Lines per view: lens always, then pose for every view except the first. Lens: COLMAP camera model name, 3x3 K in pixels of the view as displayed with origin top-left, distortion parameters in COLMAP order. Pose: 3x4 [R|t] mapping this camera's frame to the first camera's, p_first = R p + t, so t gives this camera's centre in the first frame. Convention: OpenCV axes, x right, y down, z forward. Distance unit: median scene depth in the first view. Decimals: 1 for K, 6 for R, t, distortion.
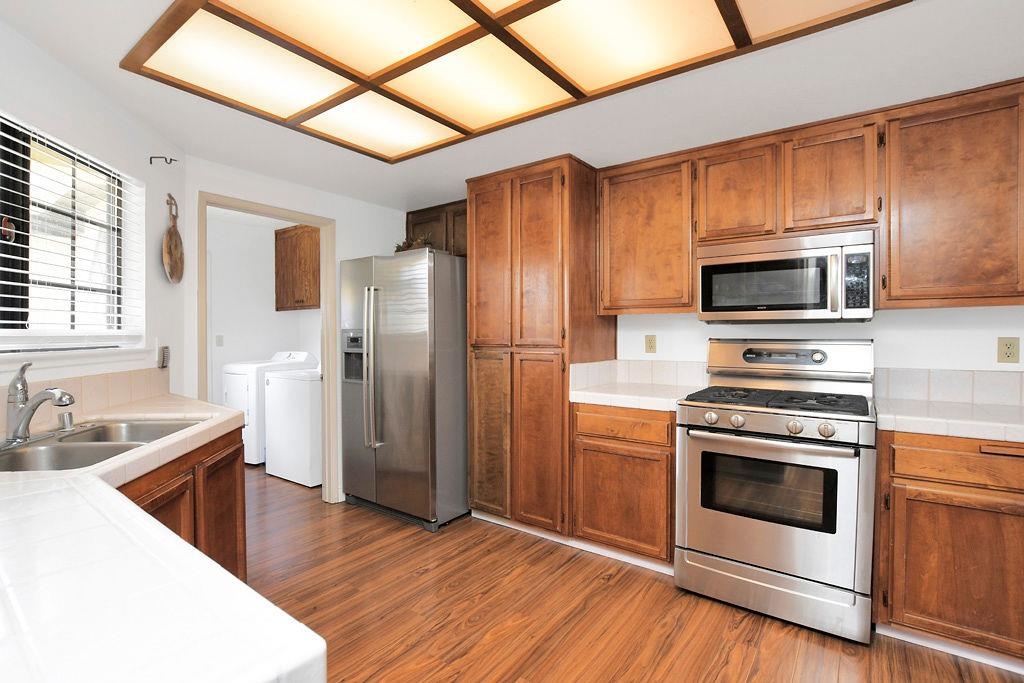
lens RADIAL K [[485.3, 0, 507.3], [0, 485.3, 336.2], [0, 0, 1]] dist [-0.003037, -0.000485]
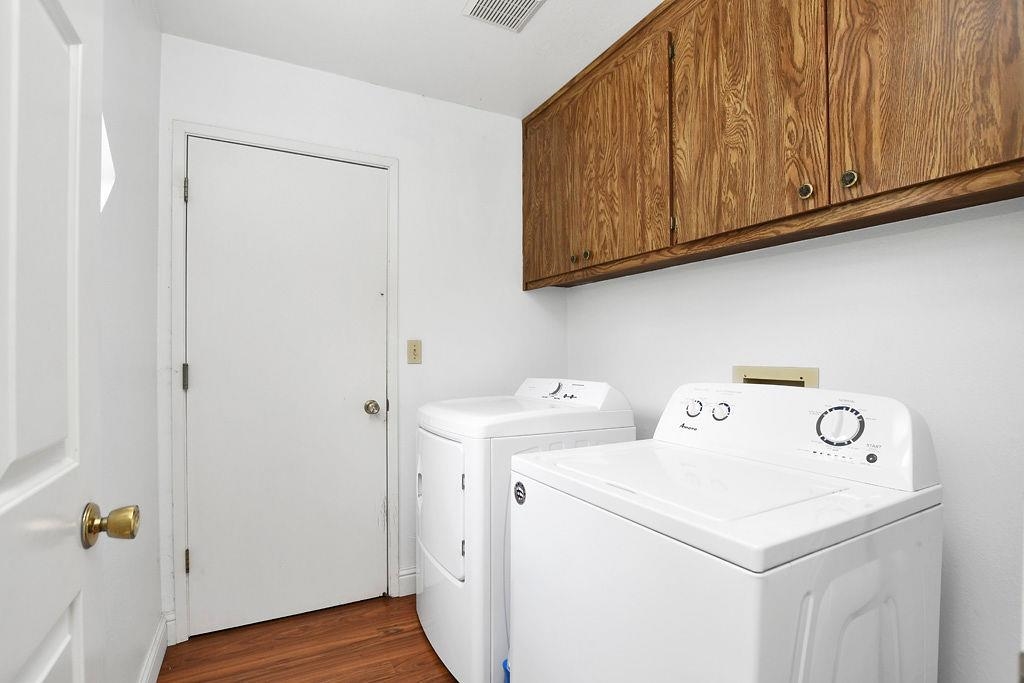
lens RADIAL K [[472.4, 0, 510.7], [0, 472.4, 346.2], [0, 0, 1]] dist [-0.000521, -0.000145]
pose [[0.912729, 0.003172, -0.408554, -0.614669], [-0.006211, 0.999962, -0.006112, 0.011530], [0.408519, 0.008117, 0.912714, 1.180658]]
